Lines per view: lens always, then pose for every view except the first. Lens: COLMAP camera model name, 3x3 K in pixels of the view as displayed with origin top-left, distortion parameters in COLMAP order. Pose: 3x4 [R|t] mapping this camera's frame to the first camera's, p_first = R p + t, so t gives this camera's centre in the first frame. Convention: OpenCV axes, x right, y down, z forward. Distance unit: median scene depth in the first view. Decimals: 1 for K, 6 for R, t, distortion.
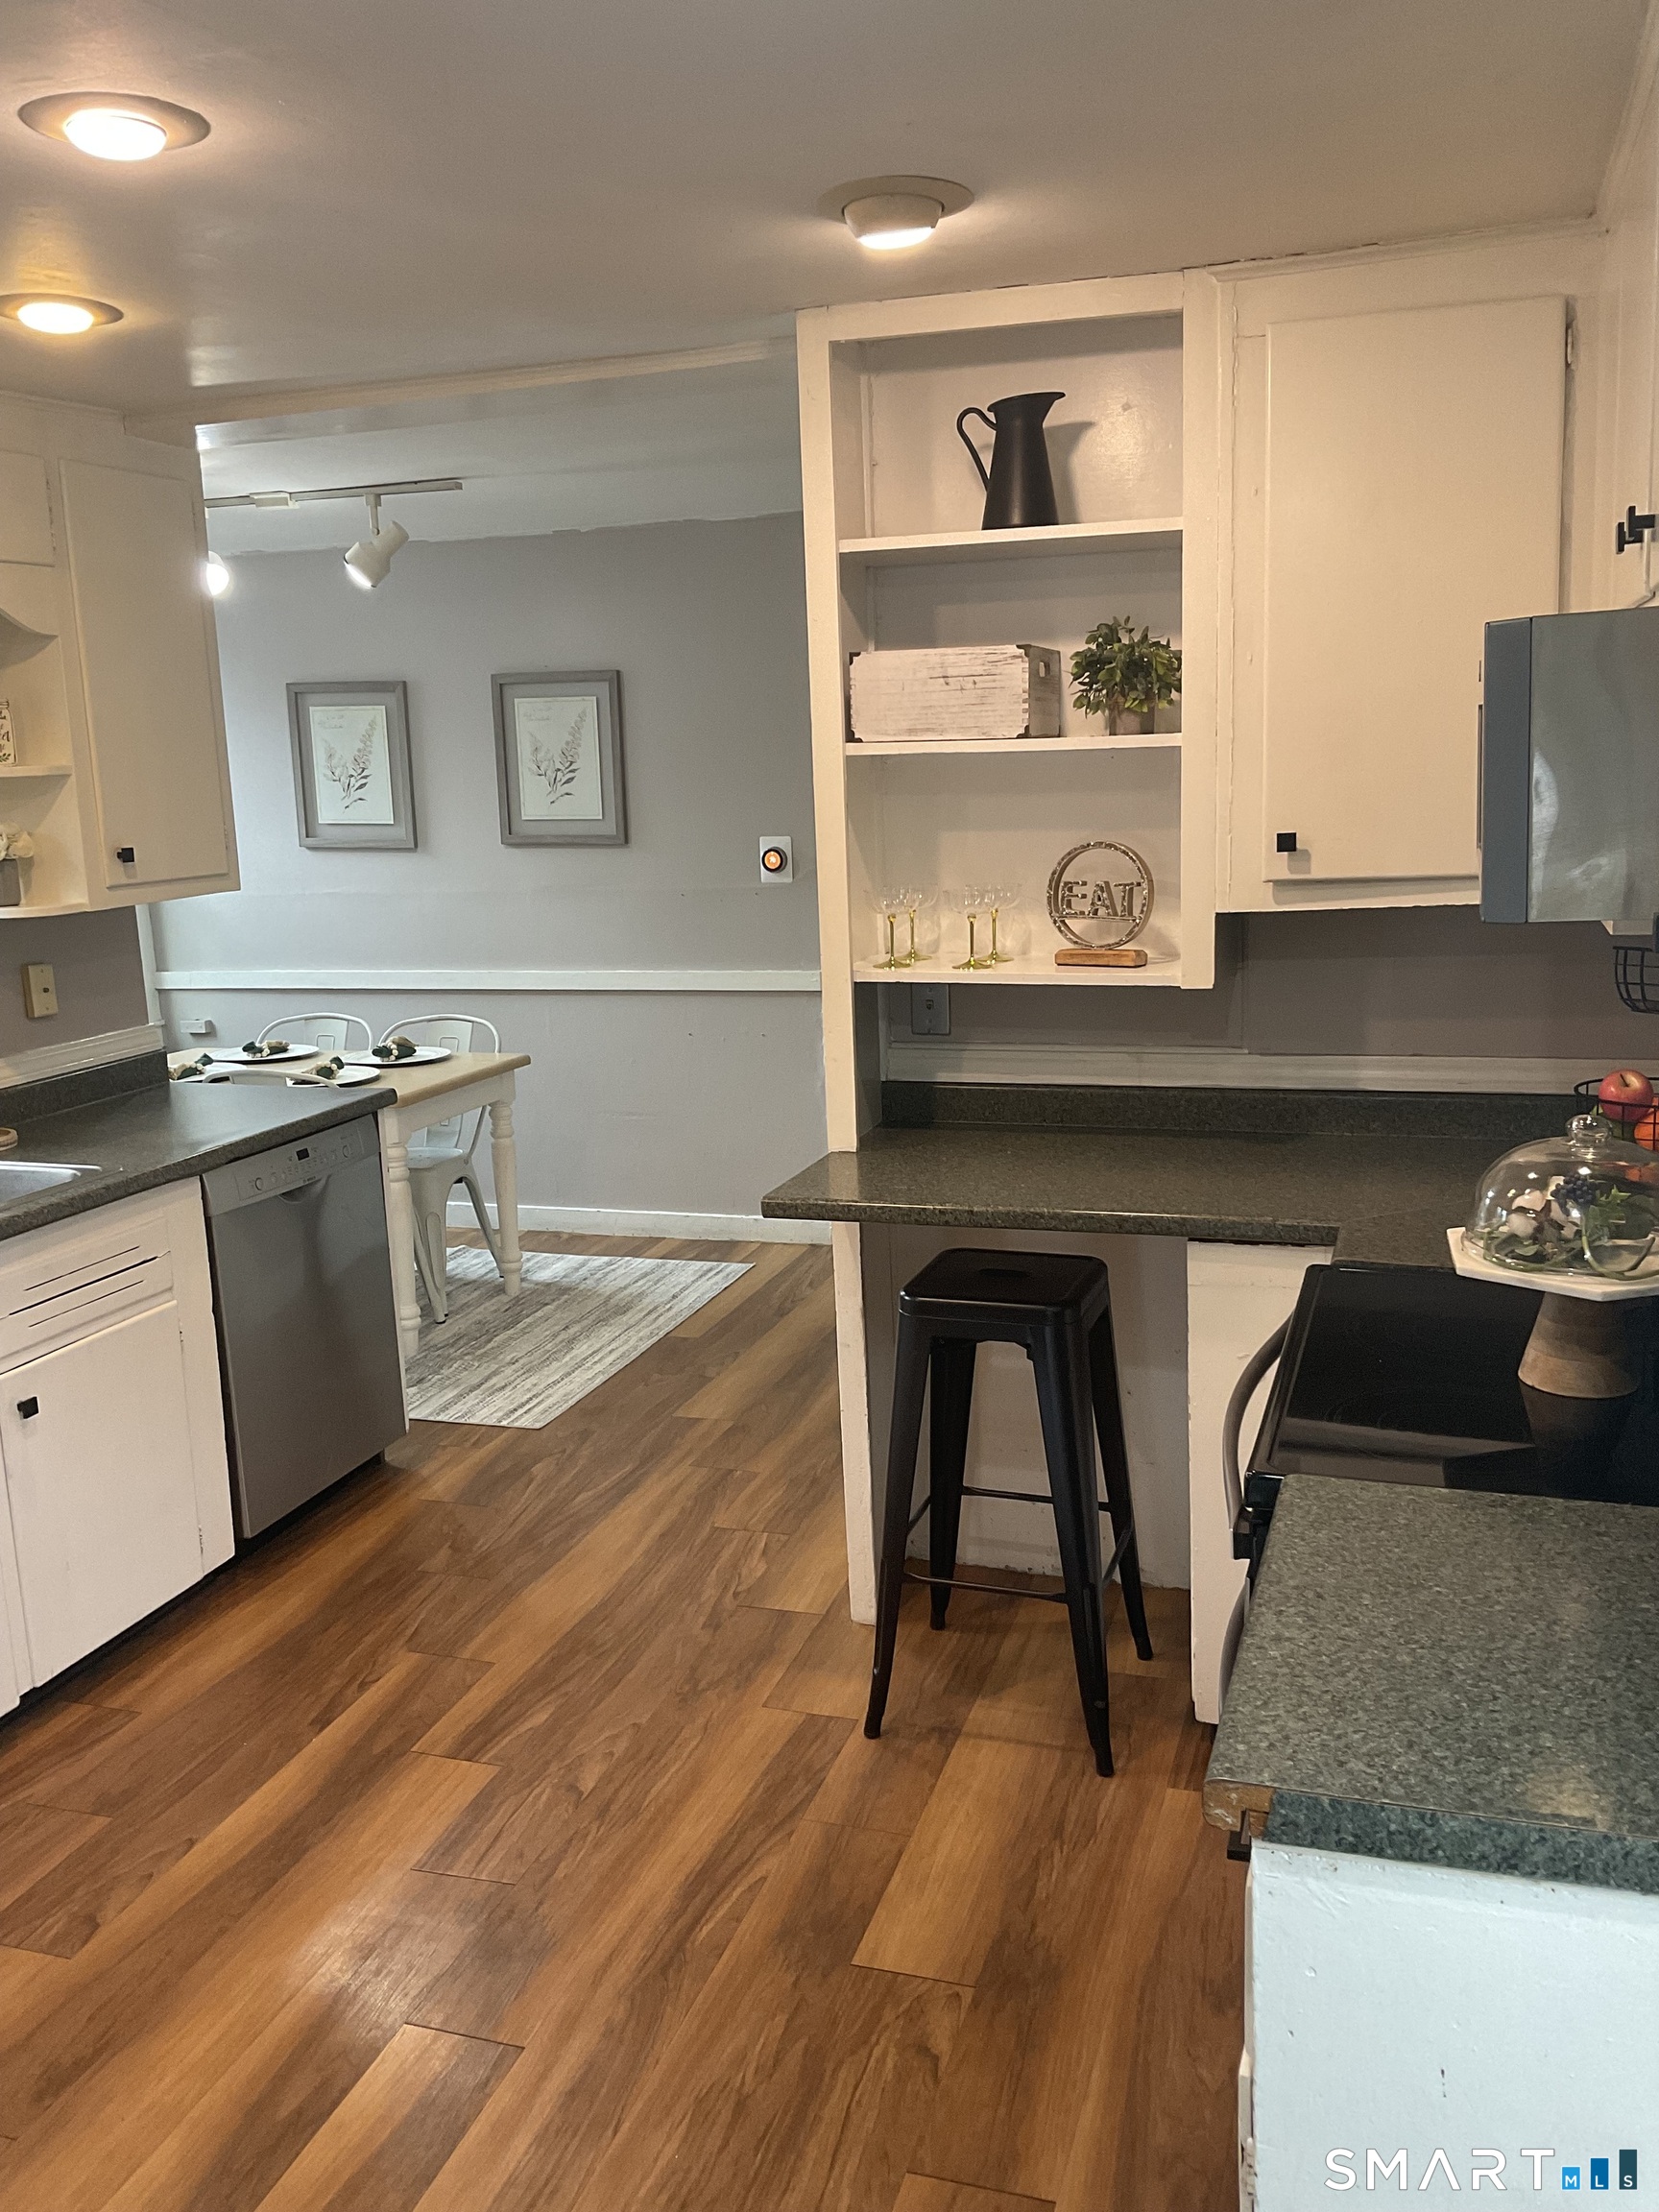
lens RADIAL K [[1855.4, 0, 849.3], [0, 1855.4, 1087.4], [0, 0, 1]] dist [0.093141, -0.172744]
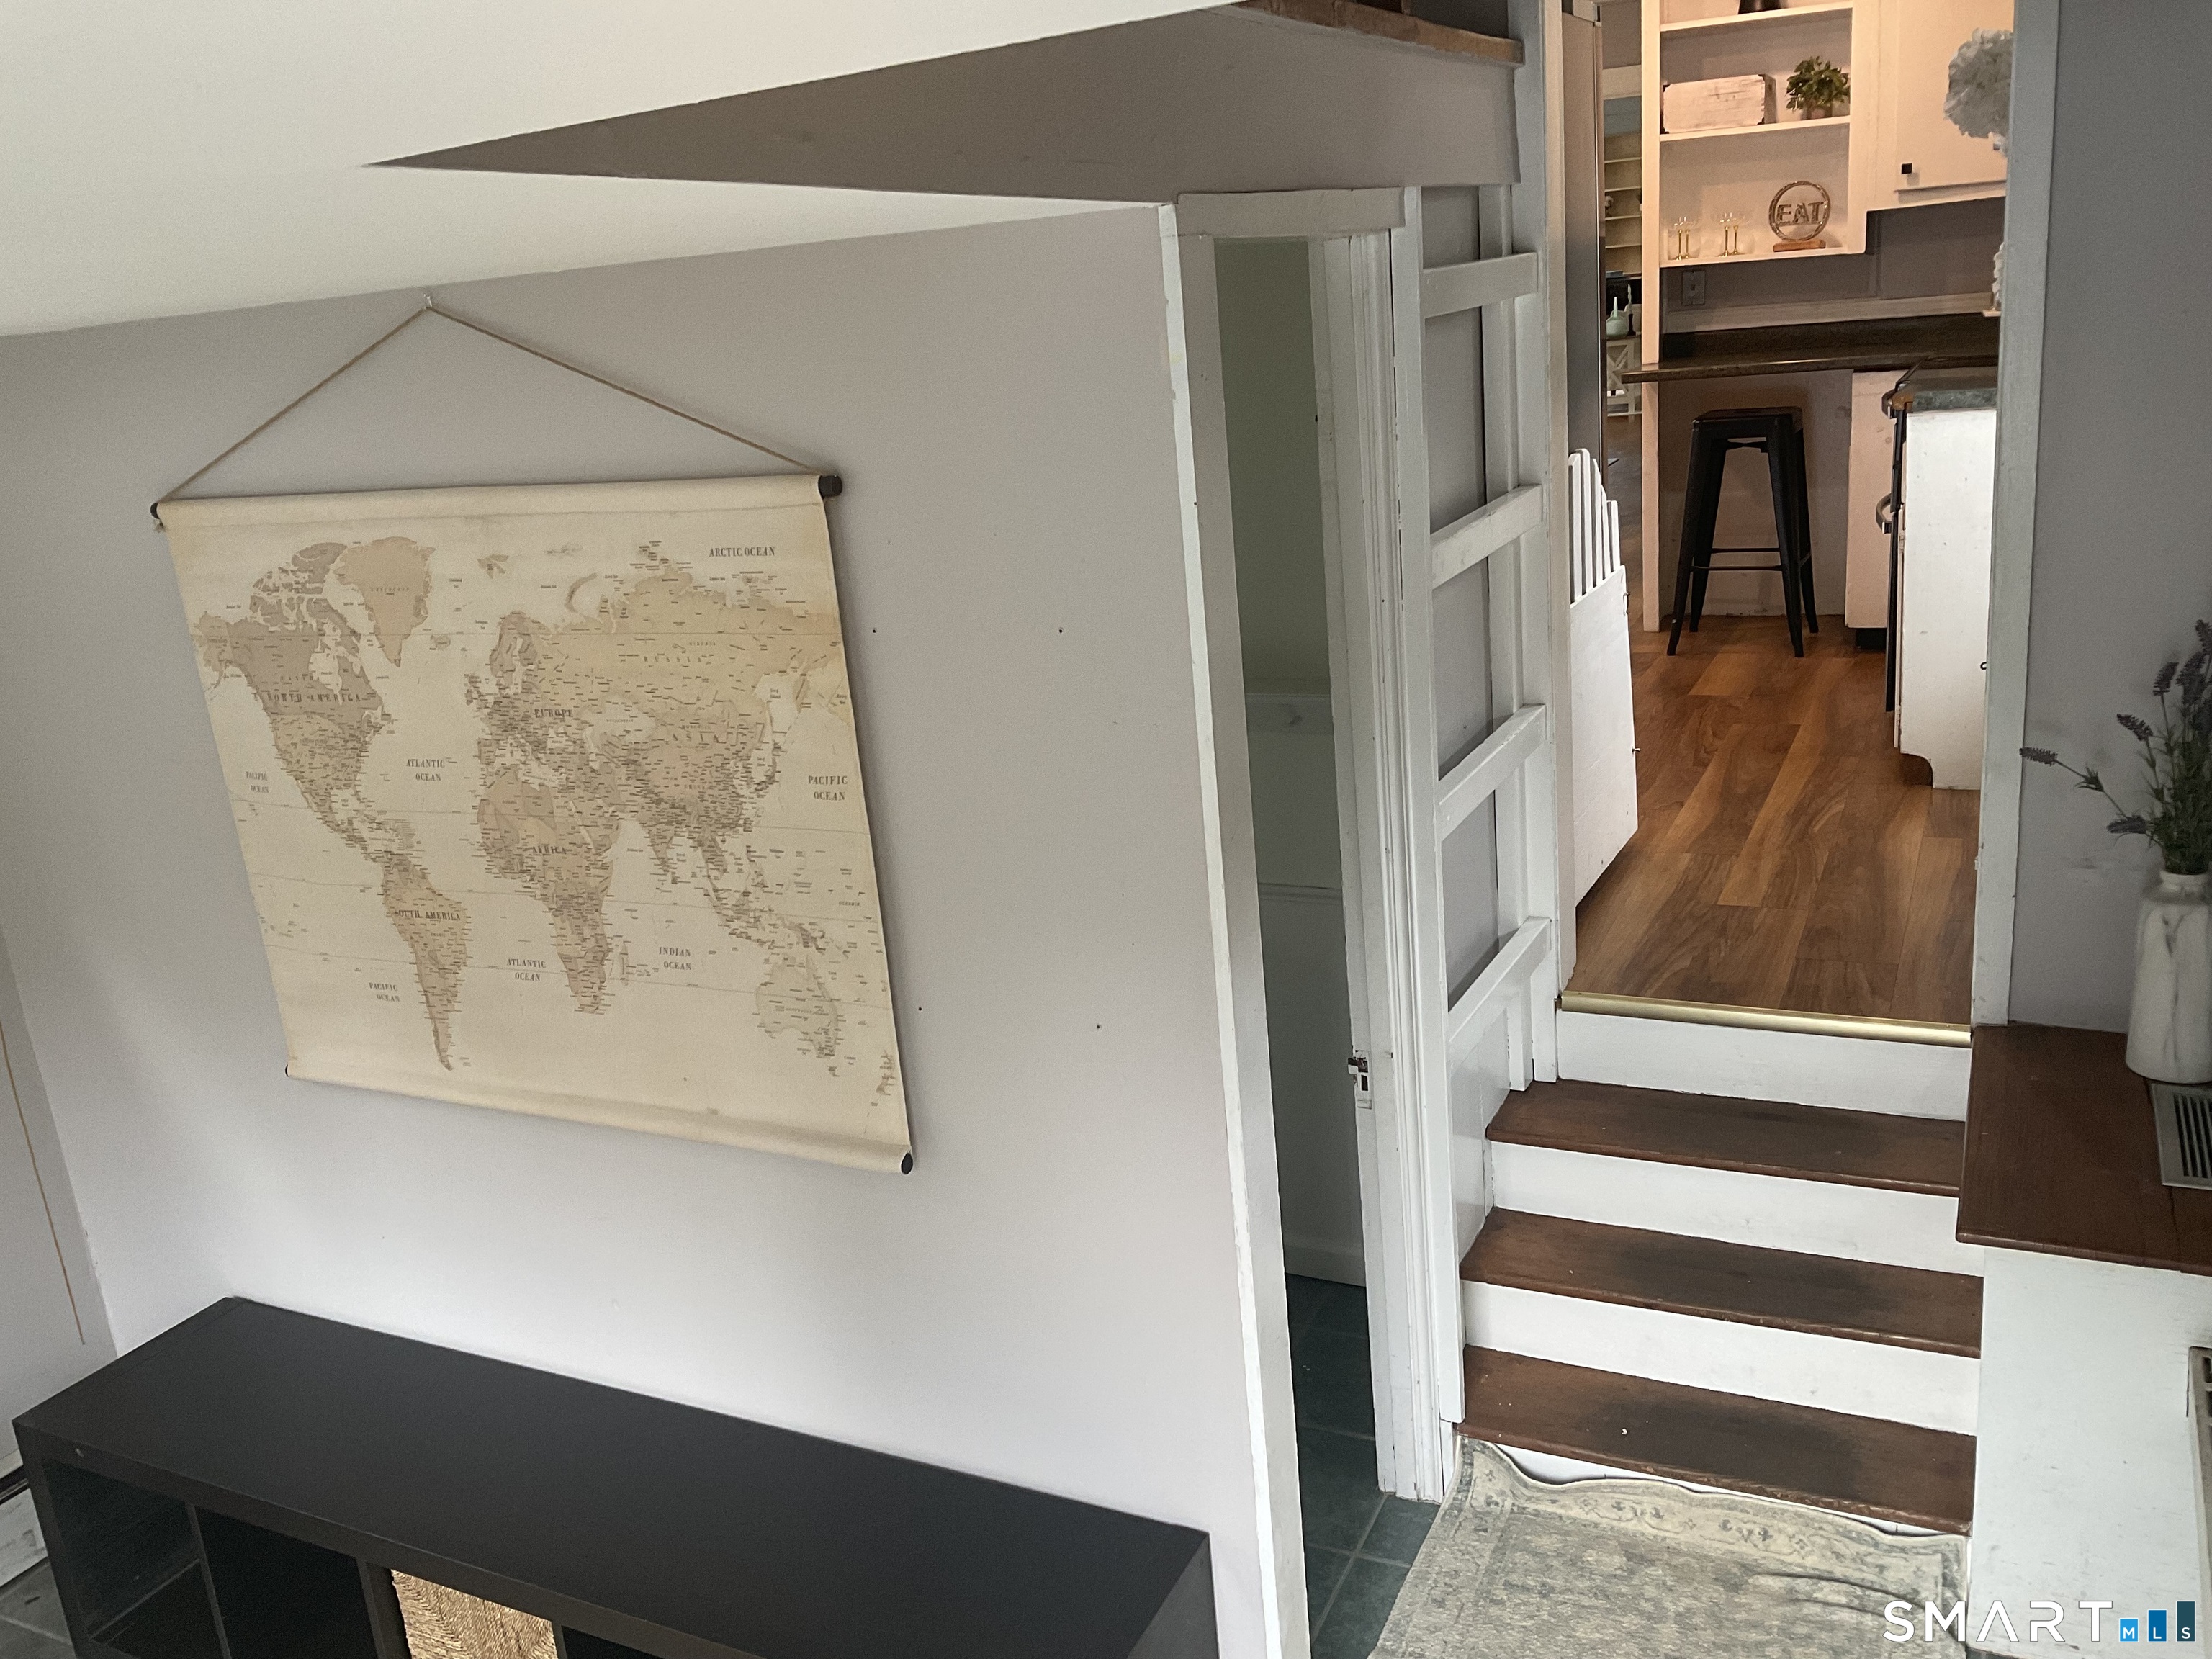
lens RADIAL K [[1855.4, 0, 1118.9], [0, 1855.4, 778.6], [0, 0, 1]] dist [0.093141, -0.172744]
pose [[0.989500, -0.007844, -0.144321, -0.266890], [0.021038, 0.995709, 0.090119, 0.273095], [0.142995, -0.092209, 0.985419, -0.982297]]
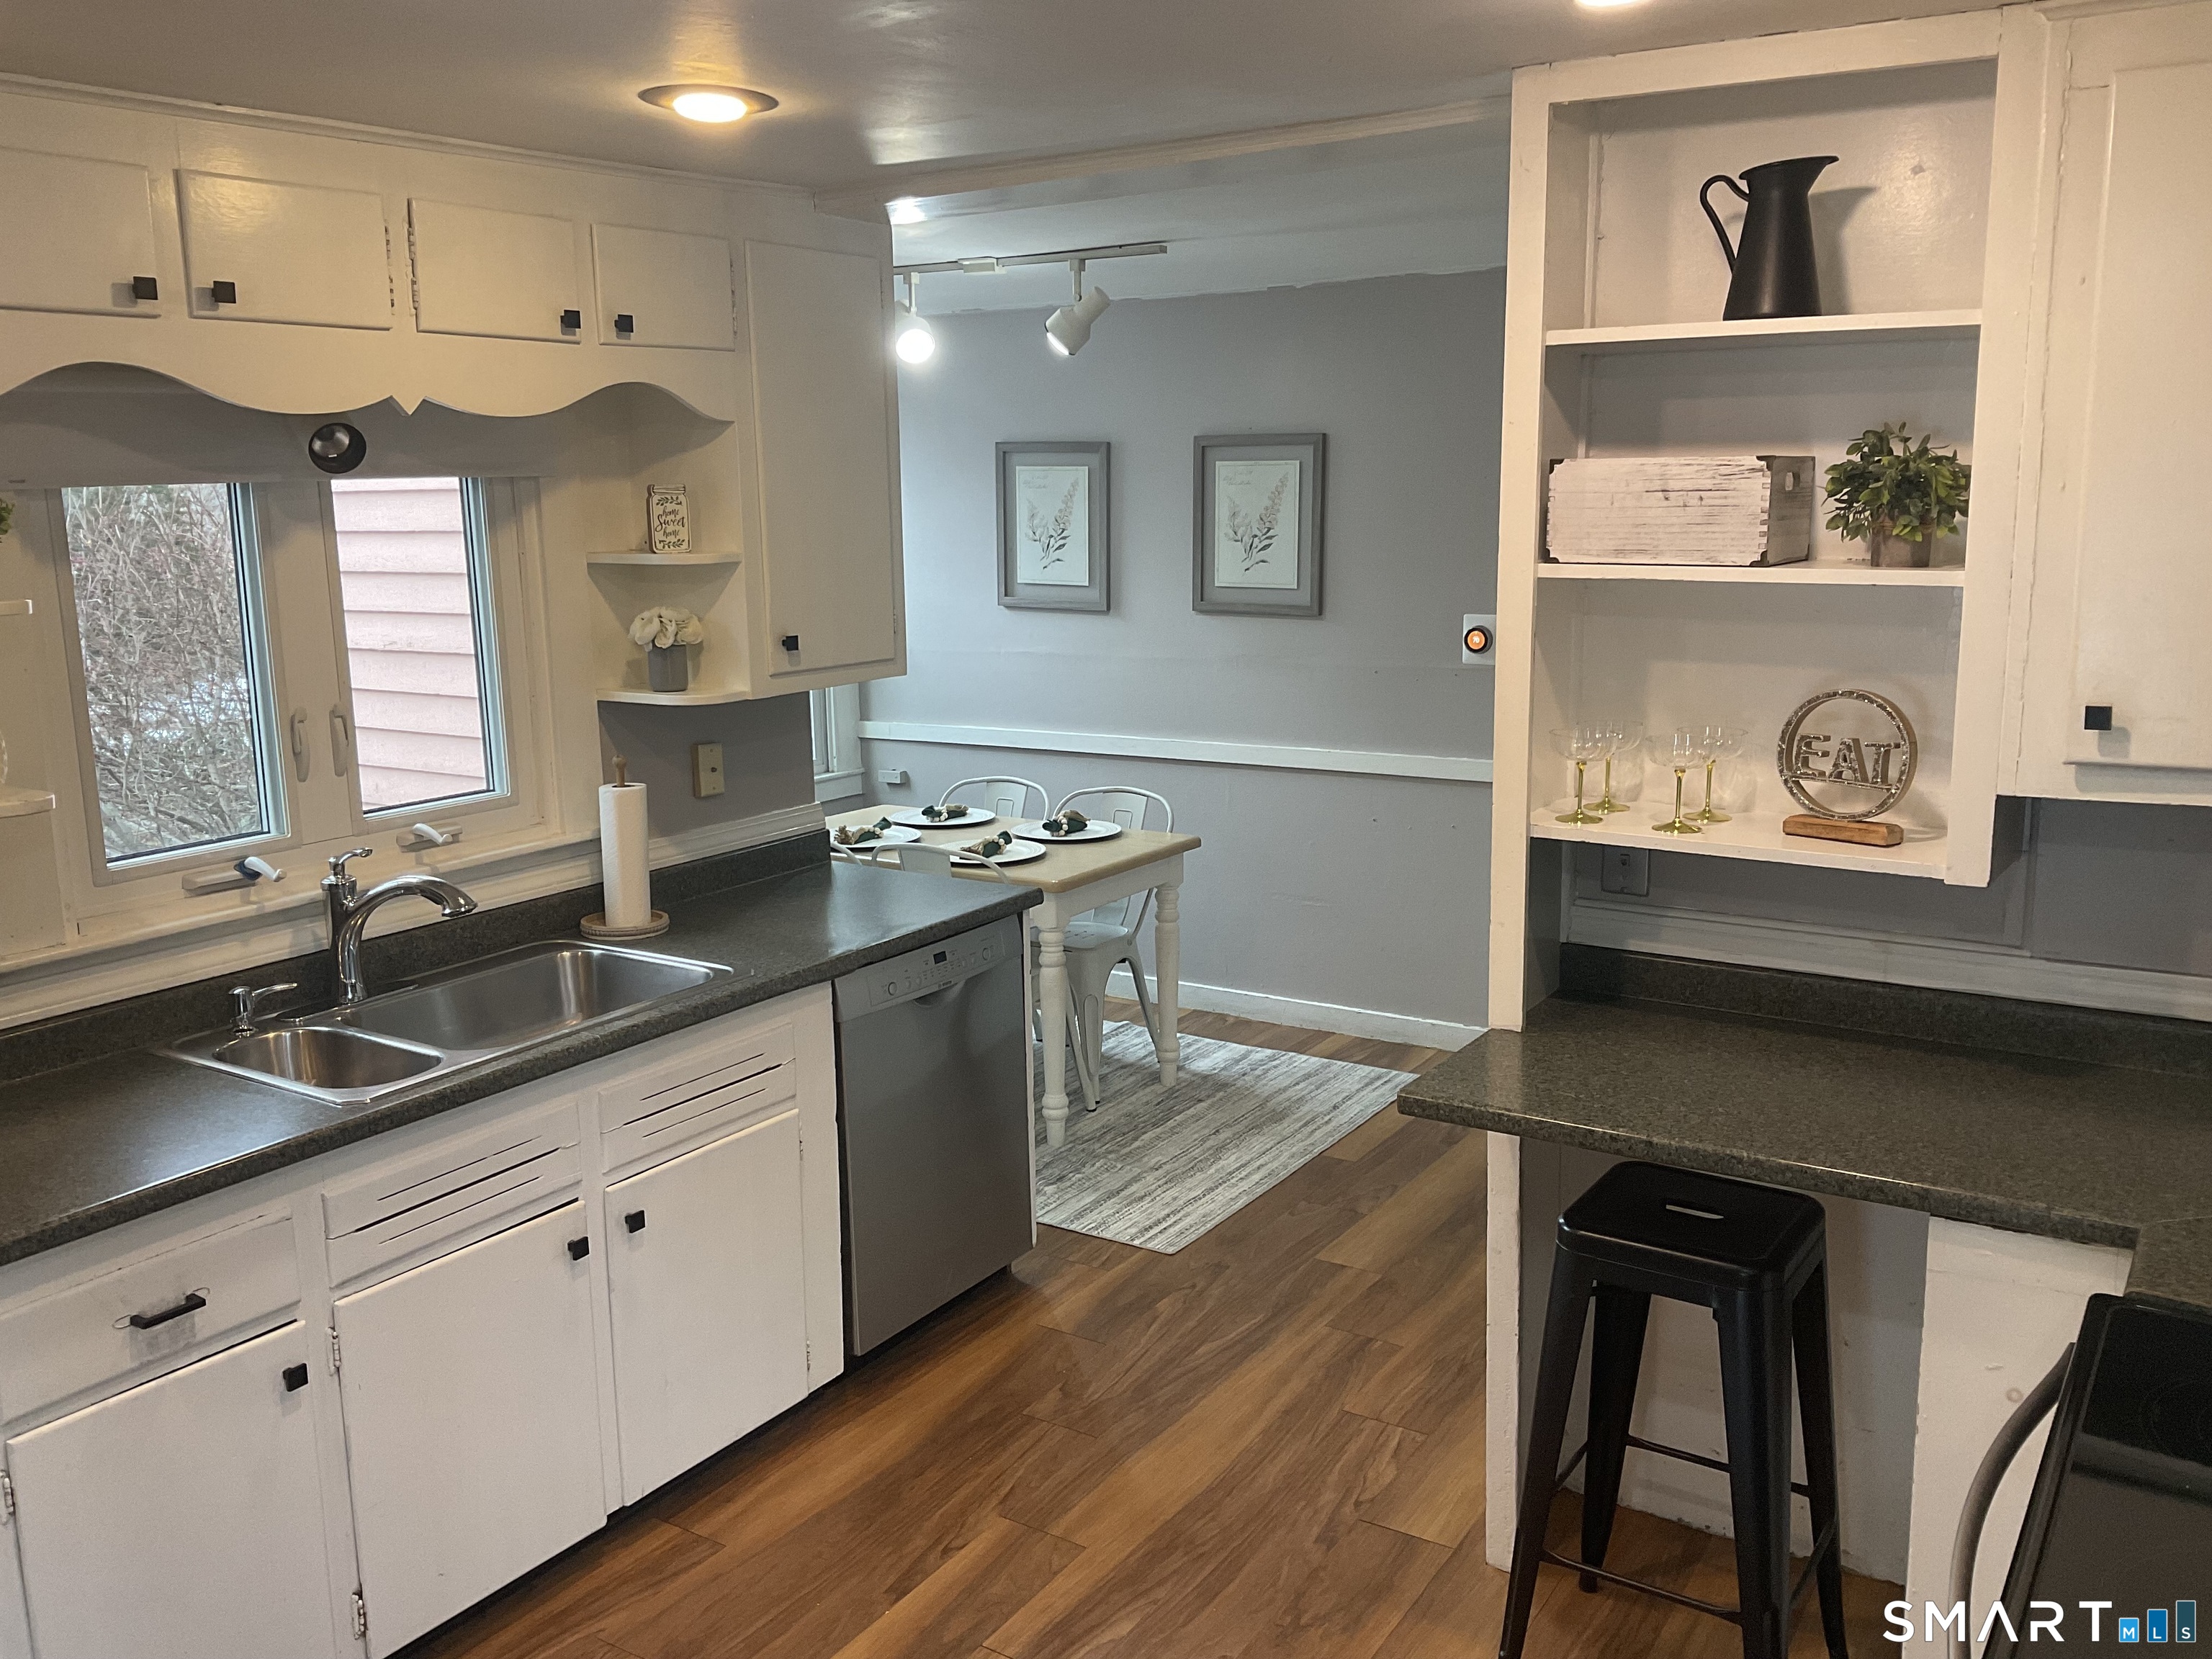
lens RADIAL K [[1855.4, 0, 1089.0], [0, 1855.4, 810.9], [0, 0, 1]] dist [0.093141, -0.172744]
pose [[0.965978, 0.064377, -0.250485, 0.020162], [-0.064651, 0.997882, 0.007141, -0.061530], [0.250414, 0.009296, 0.968094, 0.108027]]
